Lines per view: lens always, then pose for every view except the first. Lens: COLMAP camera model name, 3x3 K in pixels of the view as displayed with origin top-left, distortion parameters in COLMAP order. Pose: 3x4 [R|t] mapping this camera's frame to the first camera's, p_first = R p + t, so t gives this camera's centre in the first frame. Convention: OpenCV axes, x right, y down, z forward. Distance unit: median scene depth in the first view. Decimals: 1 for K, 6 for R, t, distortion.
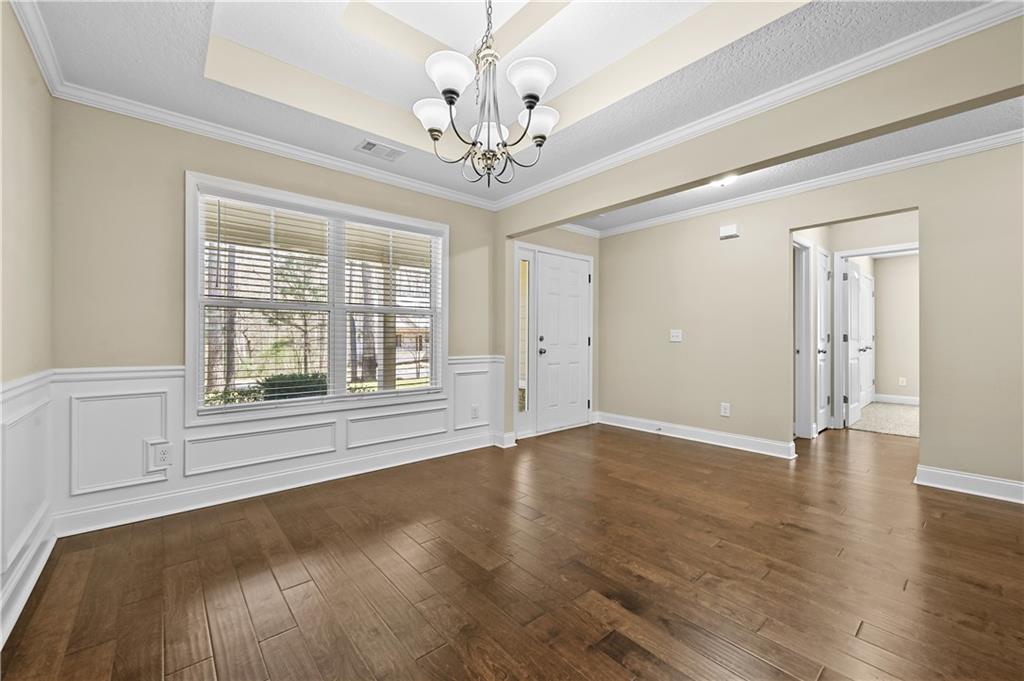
lens RADIAL K [[405.3, 0, 510.0], [0, 405.3, 338.2], [0, 0, 1]] dist [0.001418, 0.000217]
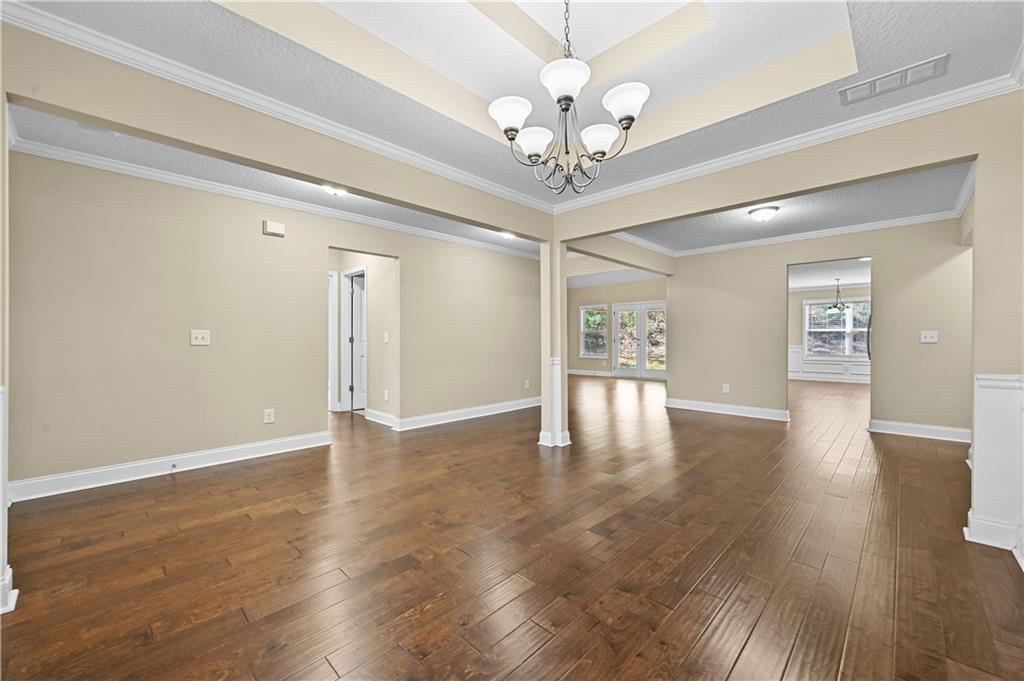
lens RADIAL K [[405.3, 0, 510.0], [0, 405.3, 338.2], [0, 0, 1]] dist [0.001418, 0.000217]
pose [[-0.085153, 0.001308, 0.996367, -0.545926], [0.003779, 0.999992, -0.000990, -0.001956], [-0.996361, 0.003681, -0.085158, 0.624622]]
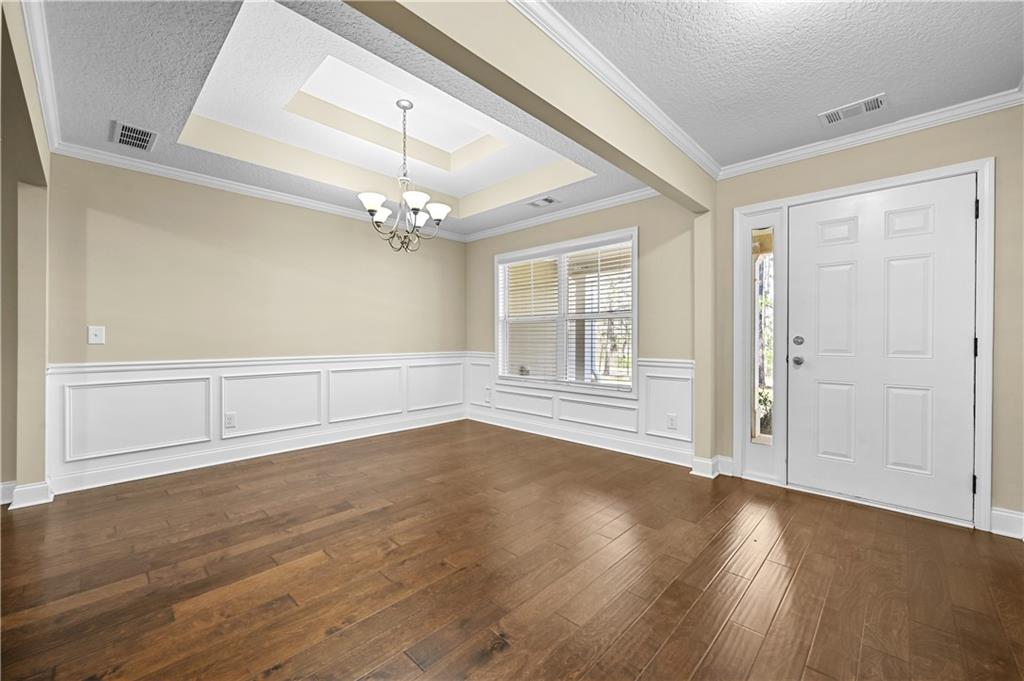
lens RADIAL K [[405.9, 0, 516.1], [0, 405.9, 341.0], [0, 0, 1]] dist [-0.001477, -0.000196]
pose [[0.103656, 0.002826, -0.994609, 0.894181], [-0.003142, 0.999992, 0.002514, 0.002732], [0.994608, 0.002865, 0.103664, 0.658764]]
